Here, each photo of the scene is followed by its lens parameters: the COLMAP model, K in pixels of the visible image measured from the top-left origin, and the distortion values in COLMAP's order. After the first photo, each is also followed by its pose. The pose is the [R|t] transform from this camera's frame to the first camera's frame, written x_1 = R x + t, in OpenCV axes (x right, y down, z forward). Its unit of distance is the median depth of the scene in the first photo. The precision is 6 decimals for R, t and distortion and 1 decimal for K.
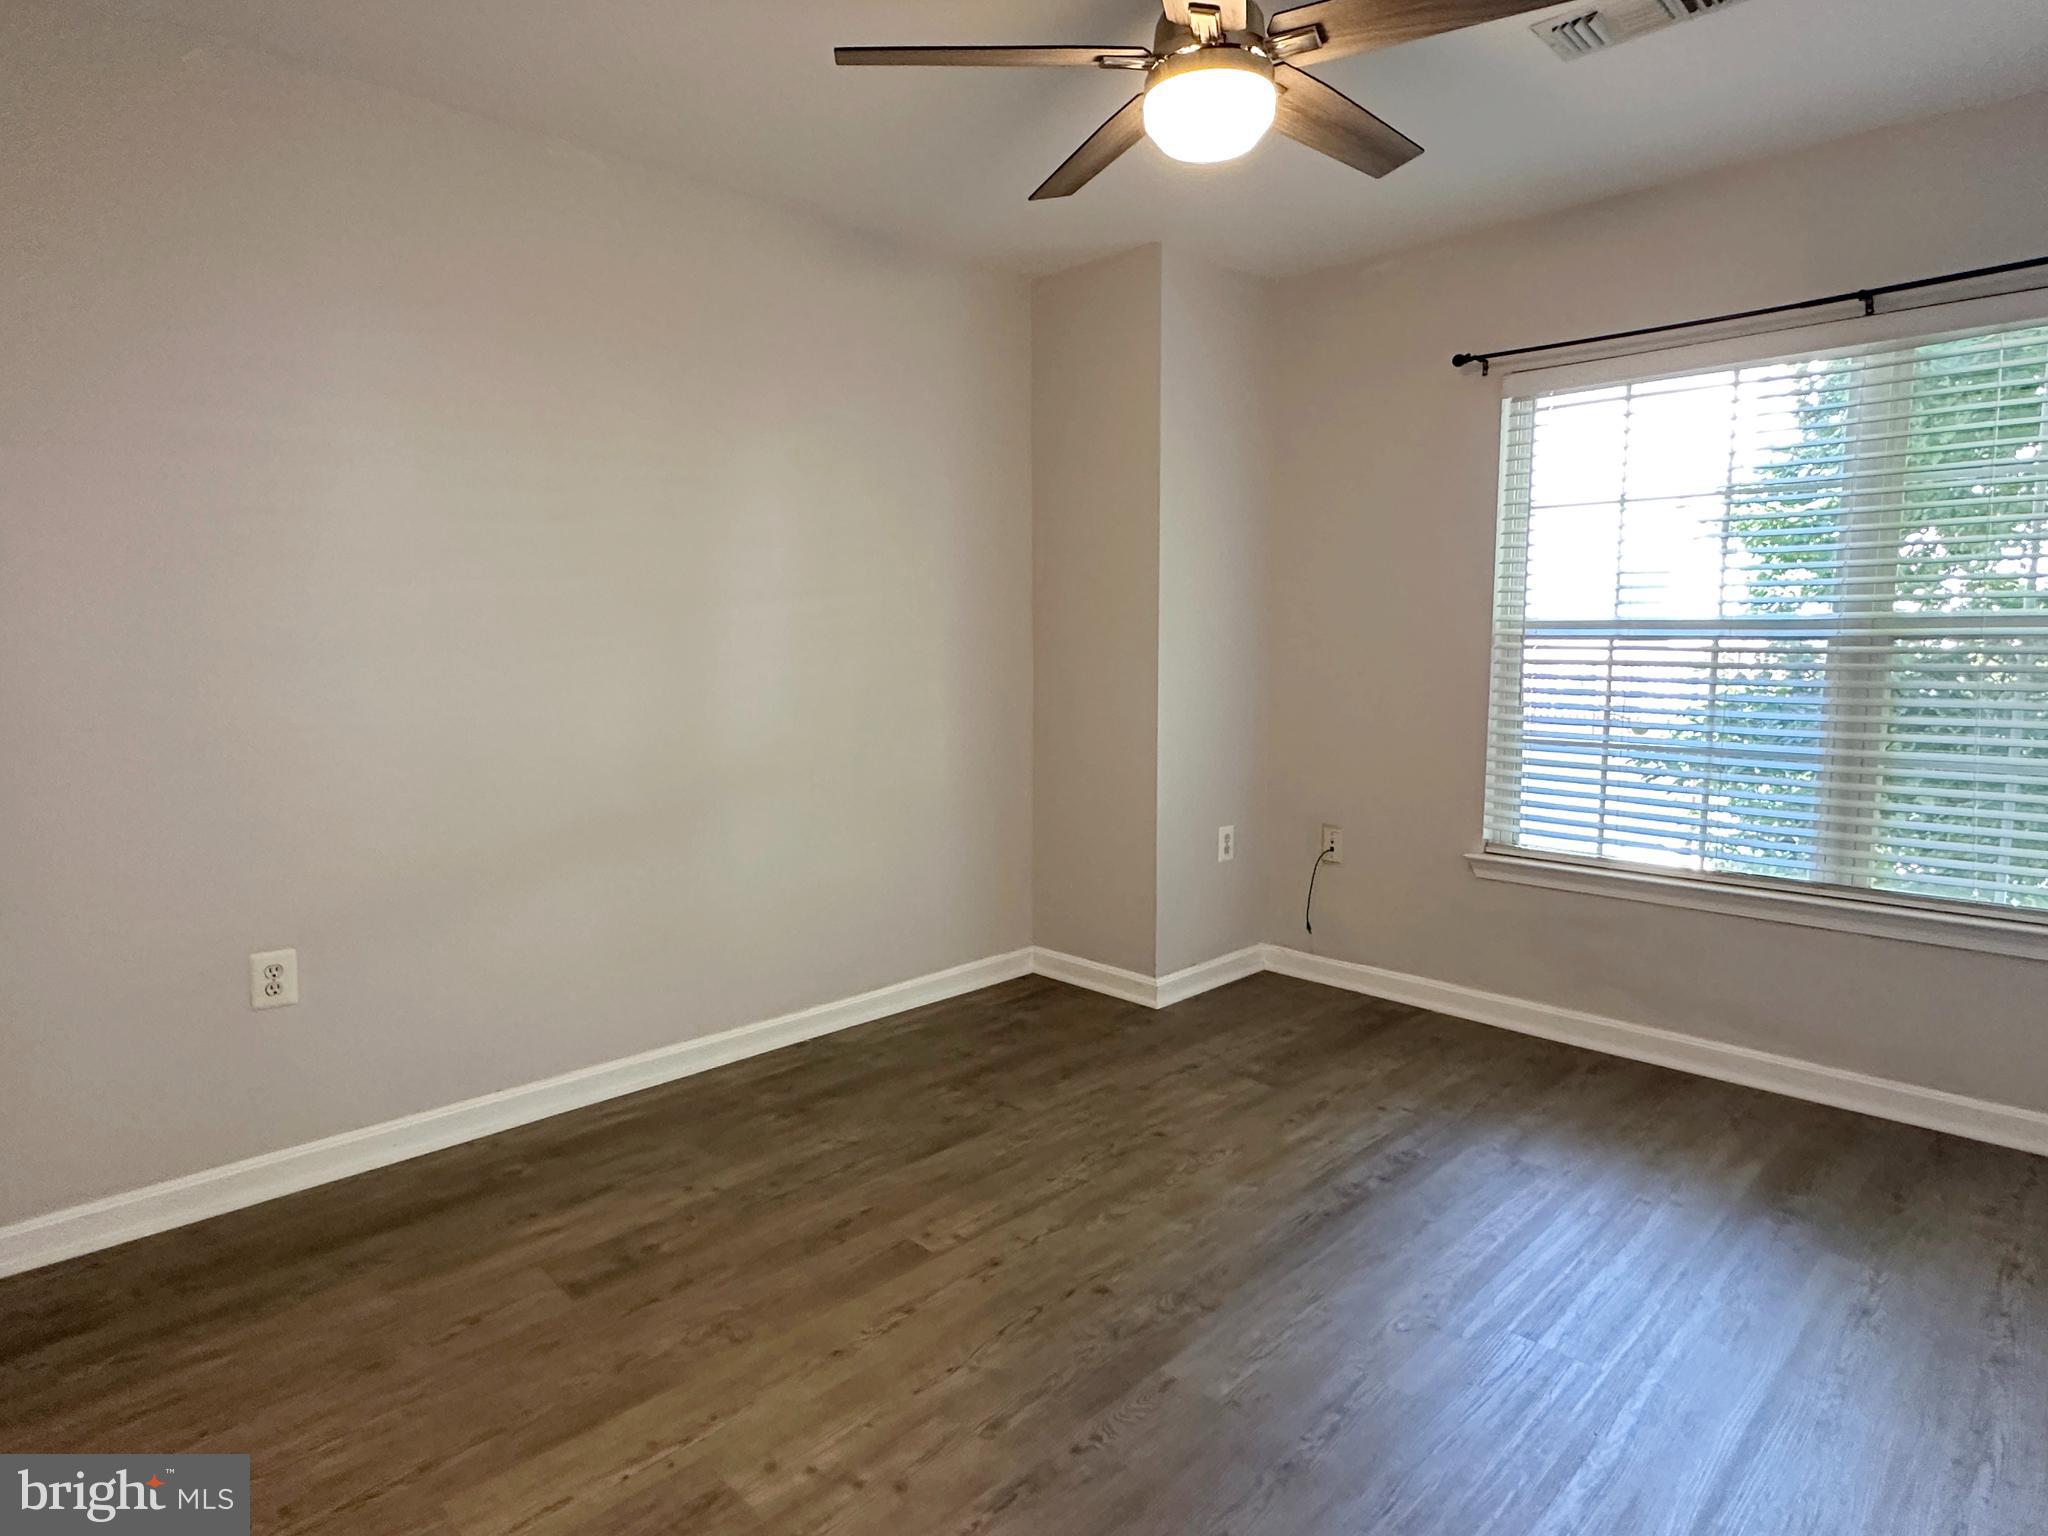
lens RADIAL K [[1158.2, 0, 1016.1], [0, 1158.2, 768.3], [0, 0, 1]] dist [-0.001698, -0.000904]
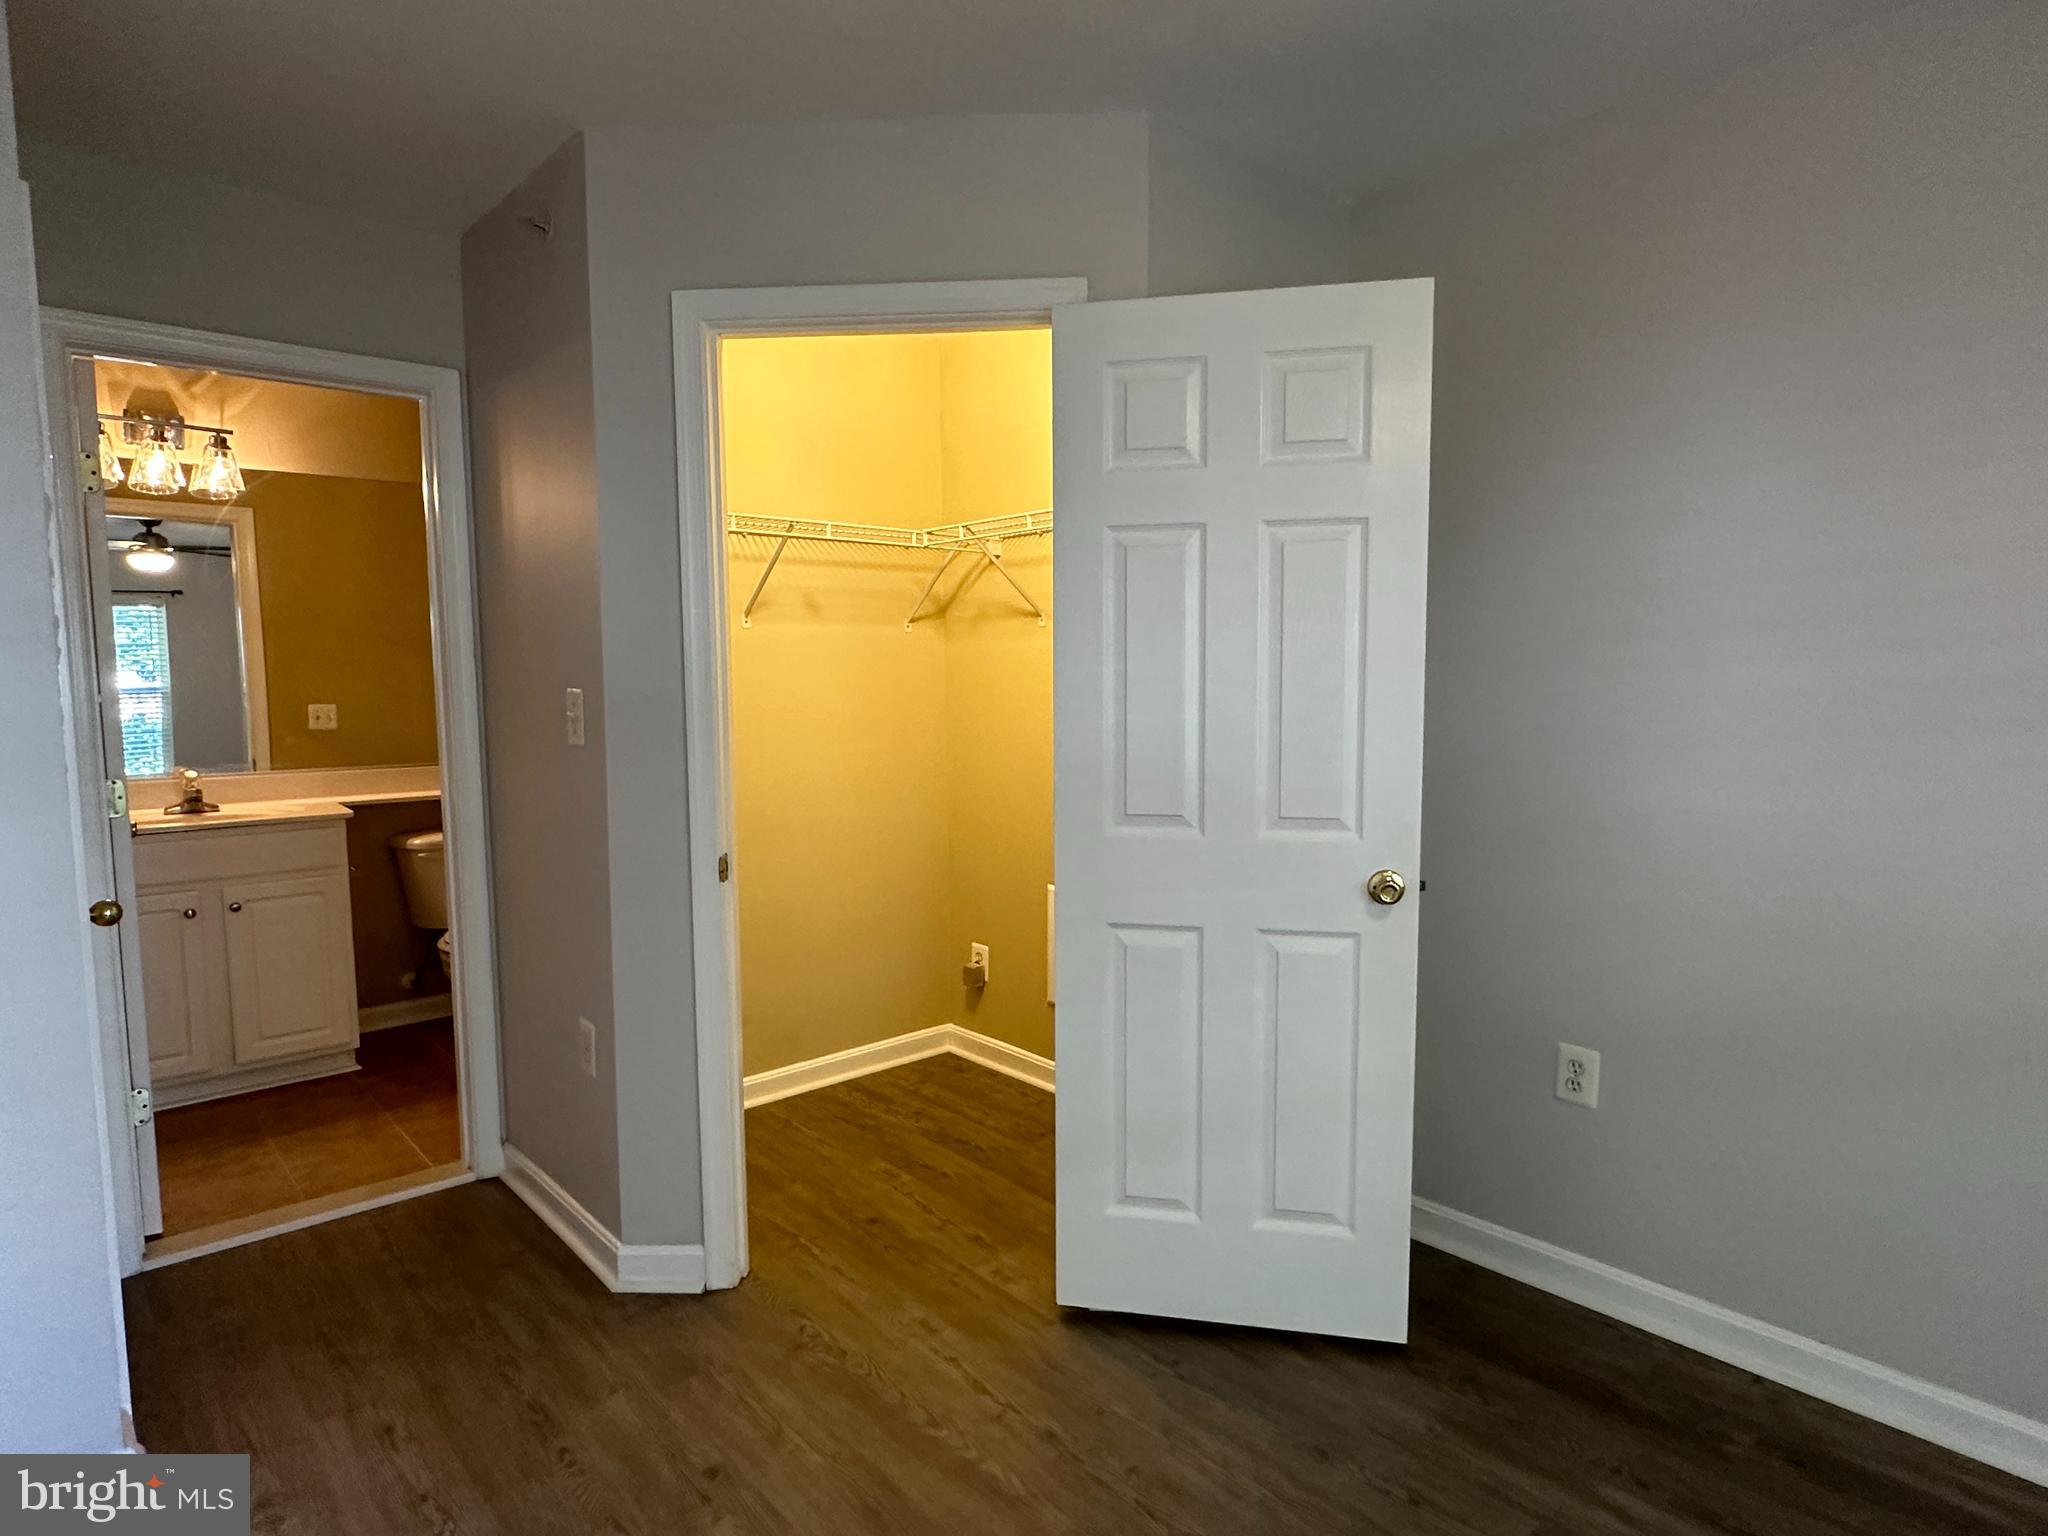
lens RADIAL K [[1151.9, 0, 1016.2], [0, 1151.9, 774.5], [0, 0, 1]] dist [-0.000471, 0.000157]
pose [[-0.053418, 0.091943, -0.994330, 0.282121], [-0.108568, 0.989315, 0.097311, -0.097298], [0.992653, 0.113150, -0.042865, 0.490918]]
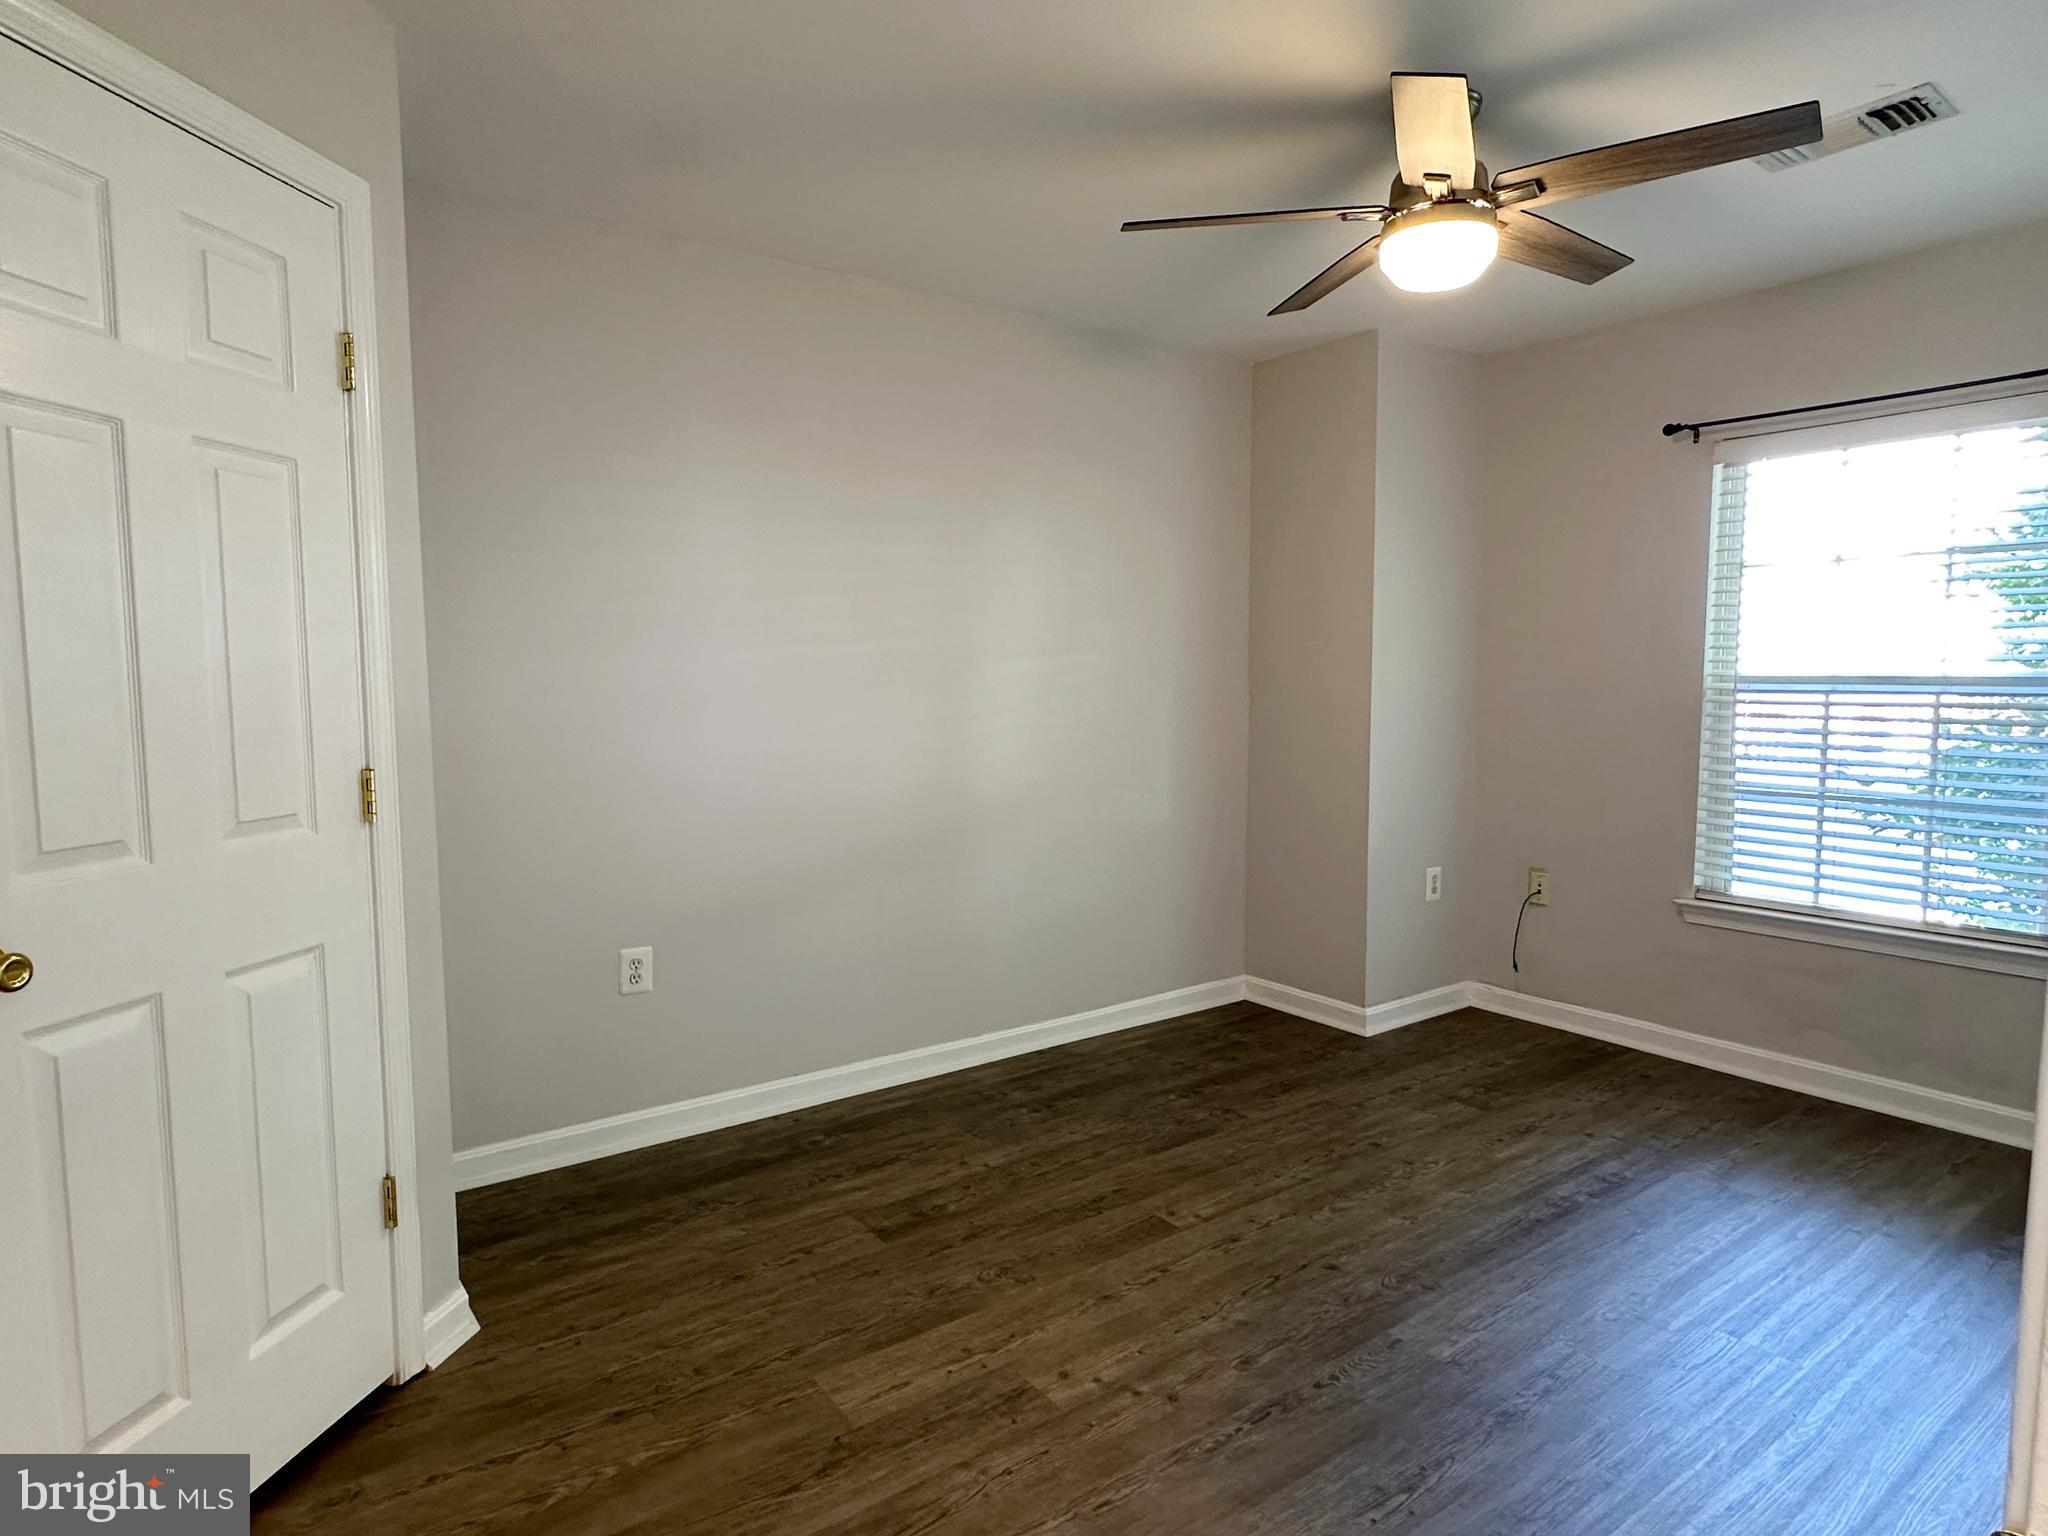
lens RADIAL K [[1155.7, 0, 1020.8], [0, 1155.7, 773.5], [0, 0, 1]] dist [-0.001704, -0.001691]
pose [[0.988692, 0.012416, -0.149445, -0.049775], [-0.016776, 0.999469, -0.027945, 0.000090], [0.149018, 0.030136, 0.988375, -0.145379]]
